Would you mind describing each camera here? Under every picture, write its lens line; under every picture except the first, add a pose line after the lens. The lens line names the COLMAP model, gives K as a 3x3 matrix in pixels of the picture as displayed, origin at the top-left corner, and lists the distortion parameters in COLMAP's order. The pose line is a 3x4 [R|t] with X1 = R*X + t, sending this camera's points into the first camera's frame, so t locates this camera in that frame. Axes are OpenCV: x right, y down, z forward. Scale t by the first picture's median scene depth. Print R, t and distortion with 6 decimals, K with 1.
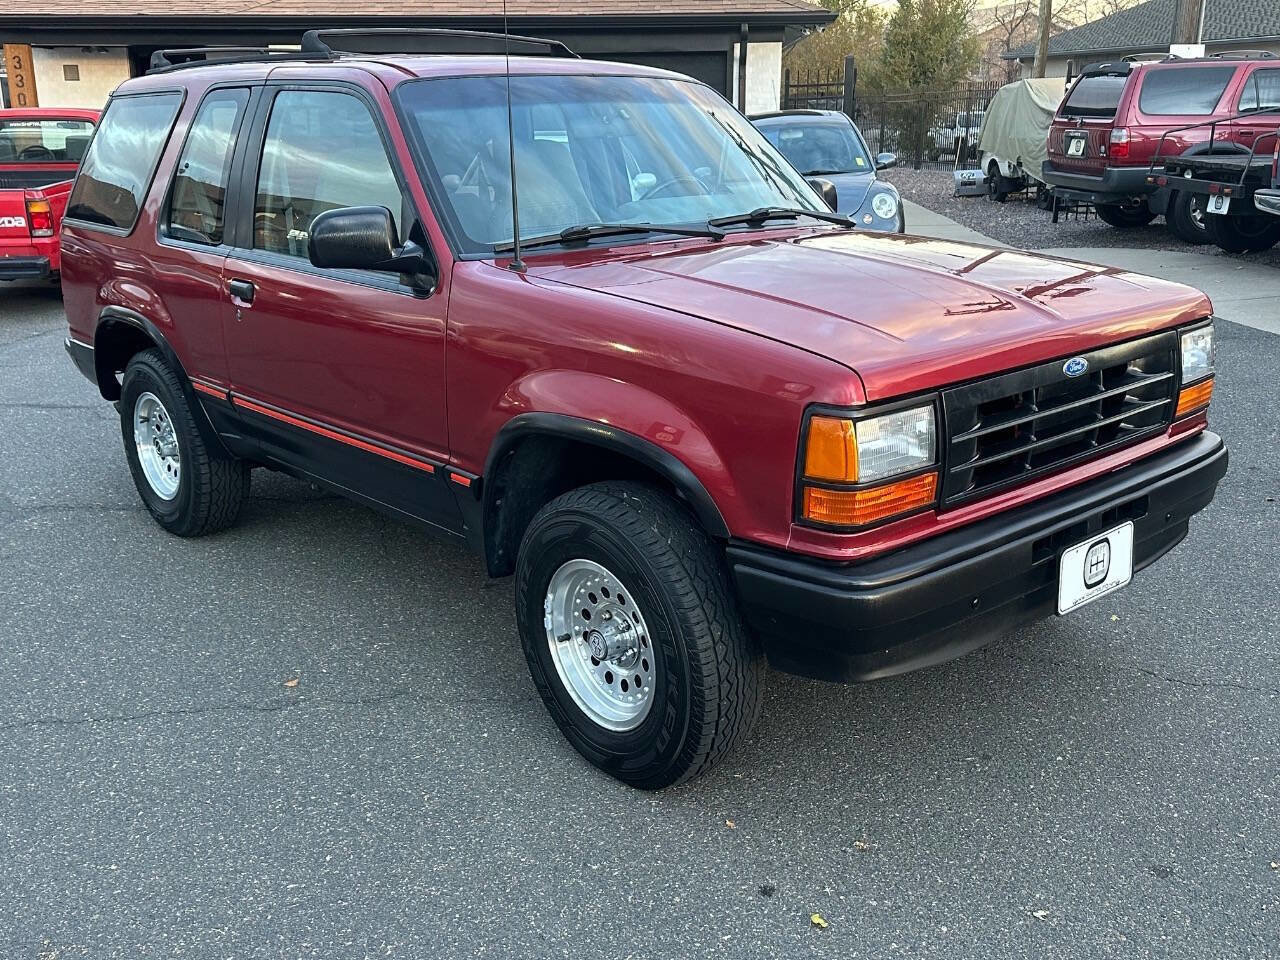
lens RADIAL K [[1231.9, 0, 640.0], [0, 1231.9, 480.0], [0, 0, 1]] dist [0.161267, -0.298634]
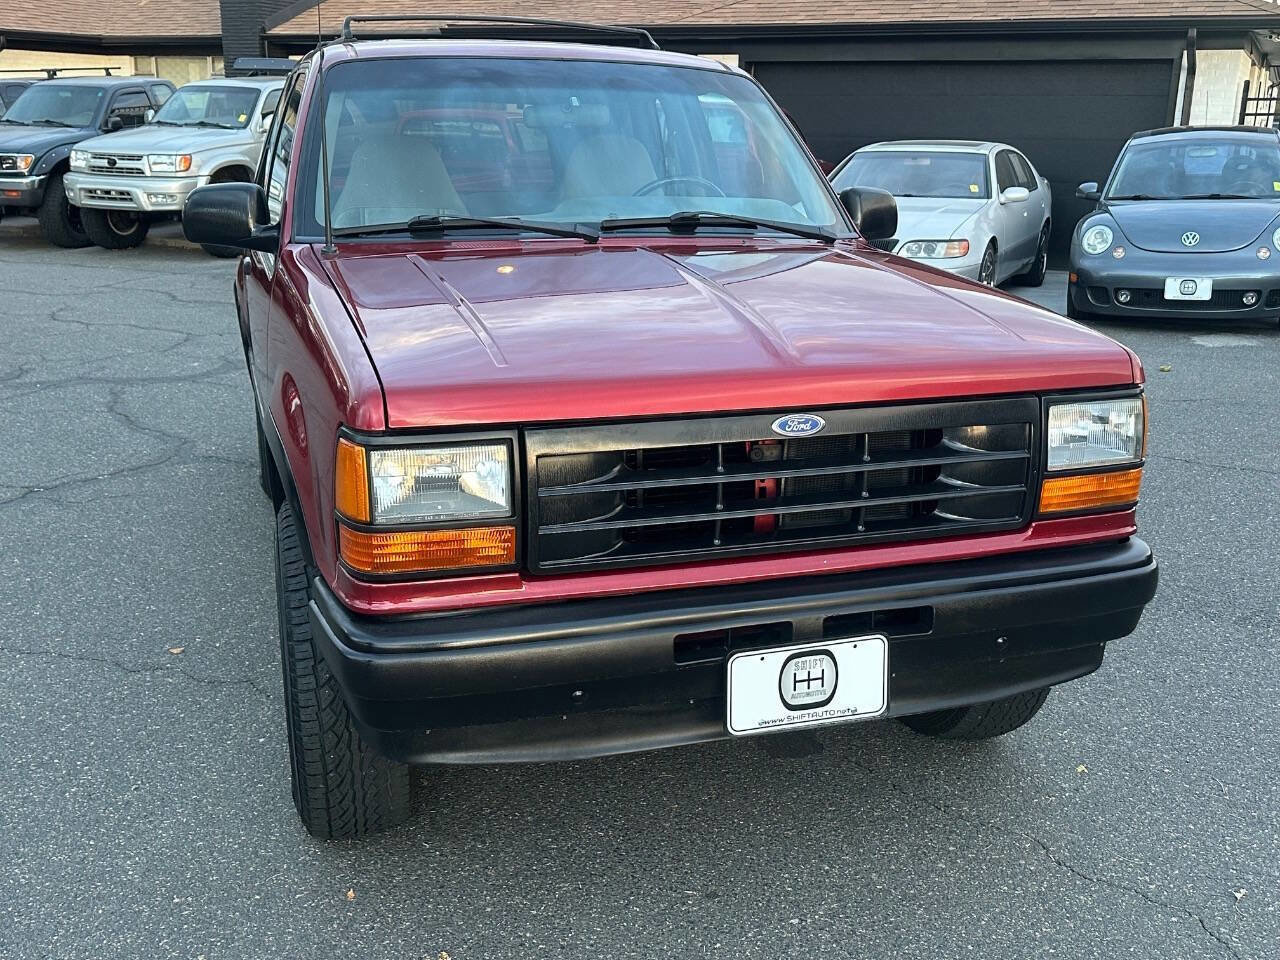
lens RADIAL K [[1231.9, 0, 640.0], [0, 1231.9, 480.0], [0, 0, 1]] dist [0.161267, -0.298634]
pose [[0.914693, 0.134162, -0.381230, 0.486173], [-0.138653, 0.990215, 0.015802, -0.047988], [0.379620, 0.038405, 0.924345, 0.218902]]
